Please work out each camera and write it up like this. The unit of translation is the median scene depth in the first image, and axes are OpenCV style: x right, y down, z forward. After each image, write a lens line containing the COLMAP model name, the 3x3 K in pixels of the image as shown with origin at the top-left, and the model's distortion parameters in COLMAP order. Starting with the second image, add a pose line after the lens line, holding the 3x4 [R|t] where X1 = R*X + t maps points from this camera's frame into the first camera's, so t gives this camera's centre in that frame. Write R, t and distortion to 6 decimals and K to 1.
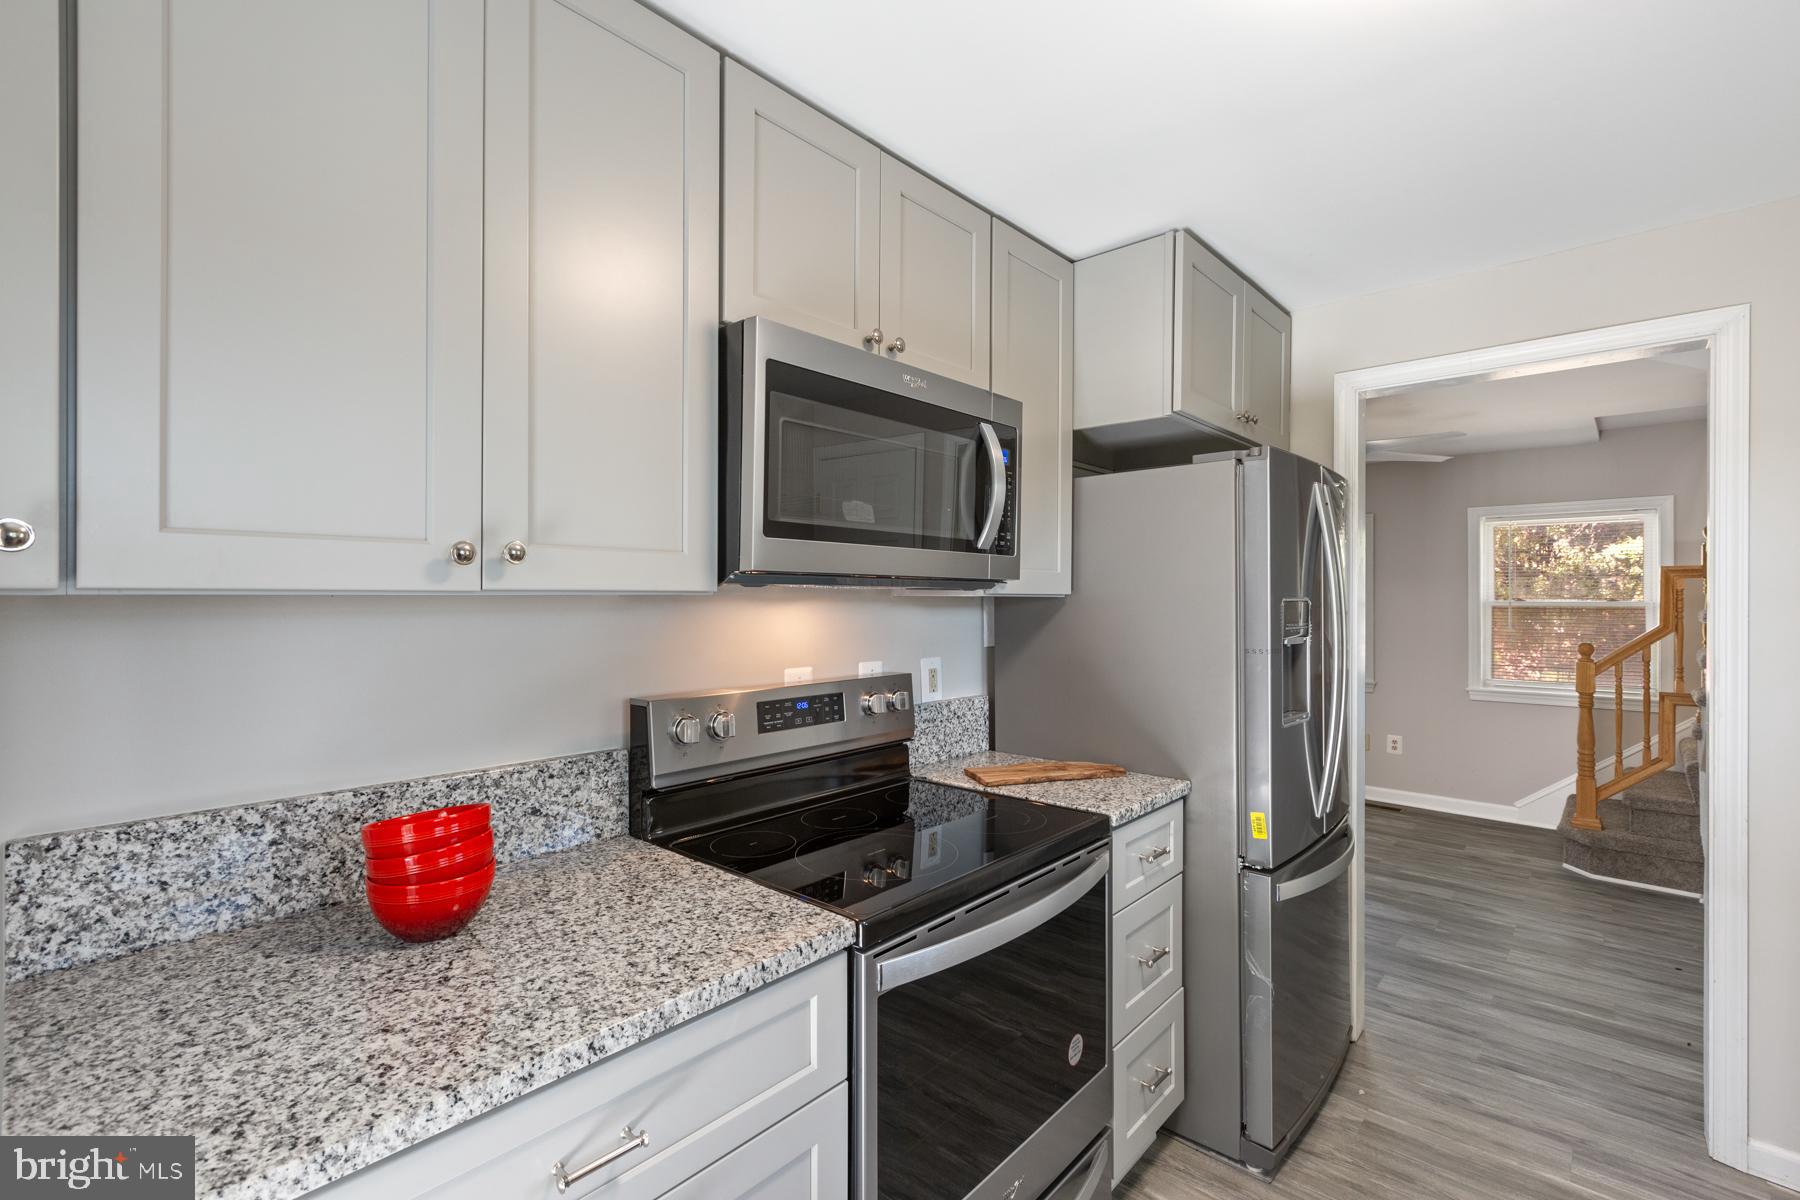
lens RADIAL K [[799.7, 0, 900.0], [0, 799.7, 600.0], [0, 0, 1]] dist [-0.000667, -0.000178]
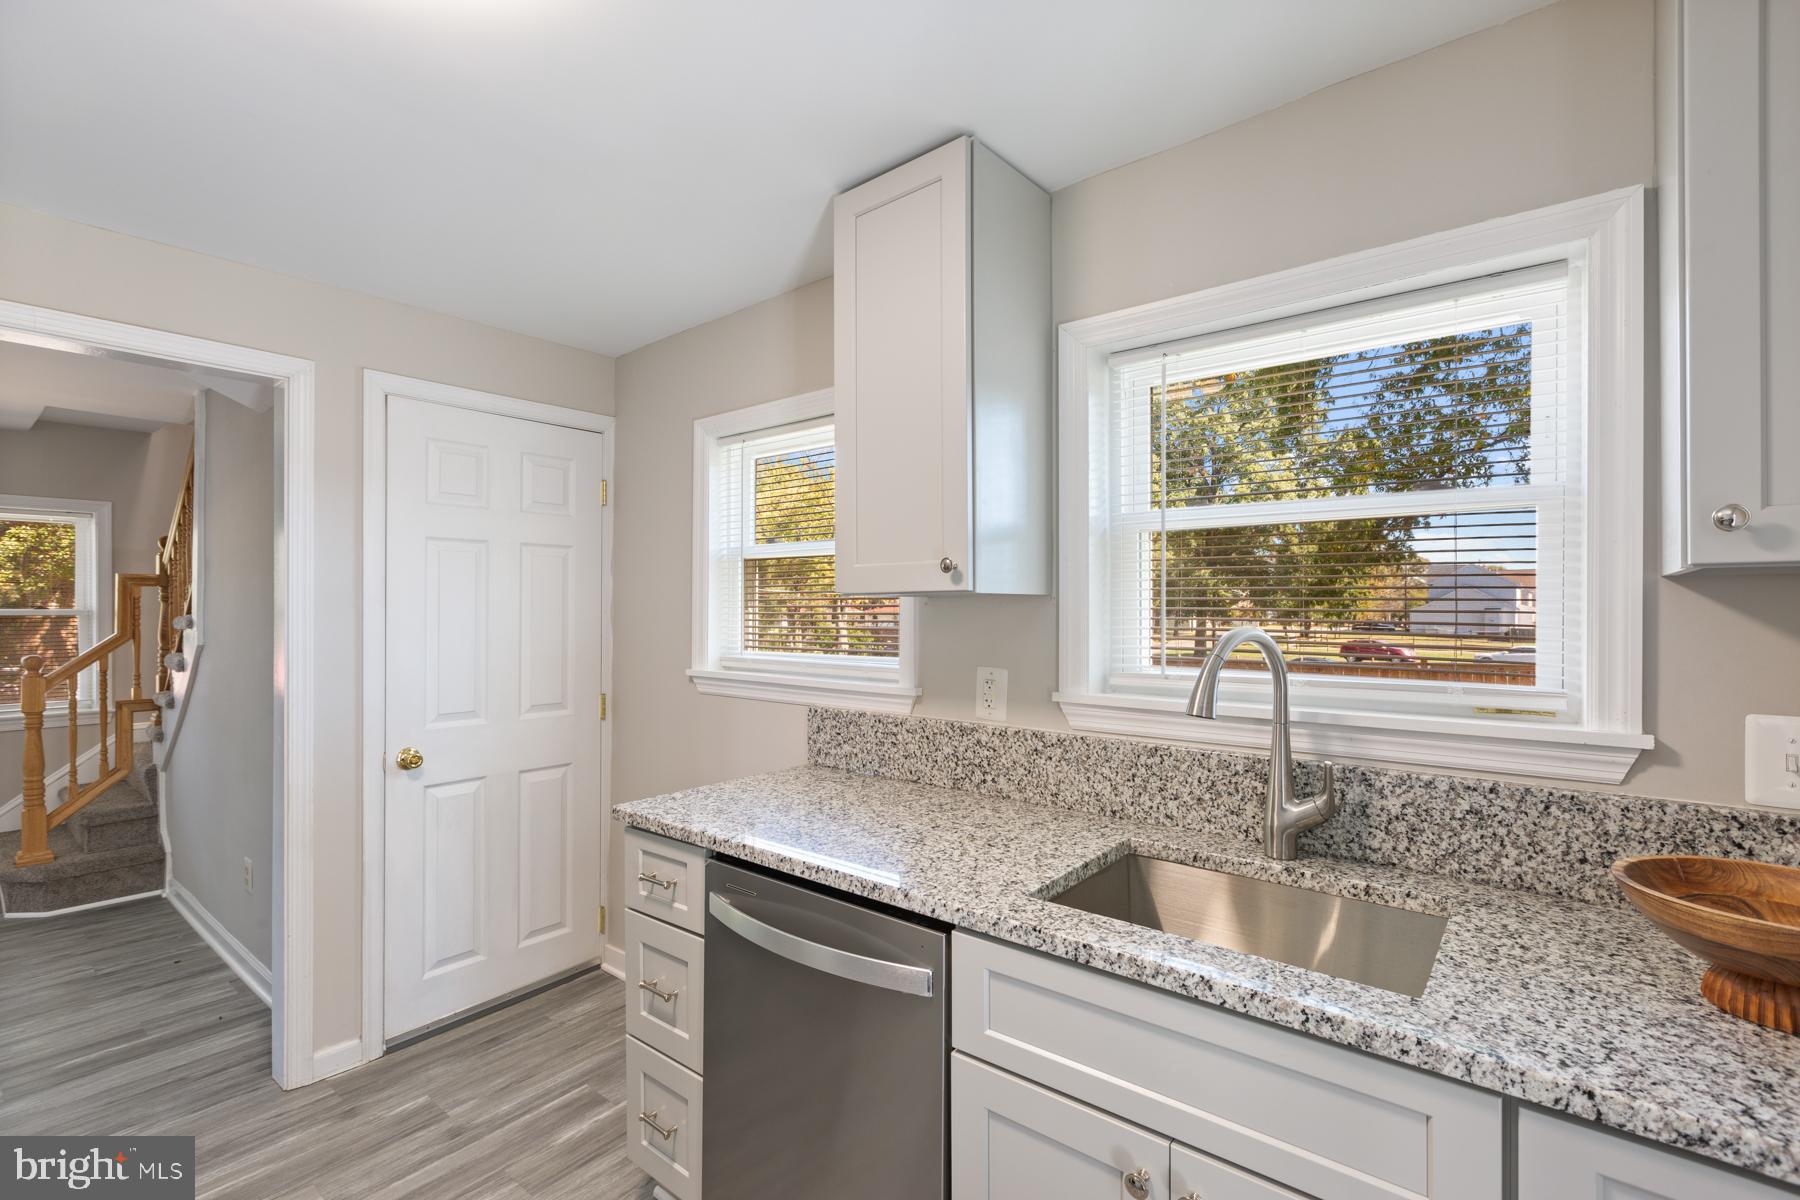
lens RADIAL K [[812.2, 0, 900.0], [0, 812.2, 600.0], [0, 0, 1]] dist [0.001290, 0.000318]
pose [[-0.053026, 0.004492, 0.998583, -0.107247], [0.003405, 0.999985, -0.004318, -0.001841], [-0.998587, 0.003171, -0.053041, 0.088973]]
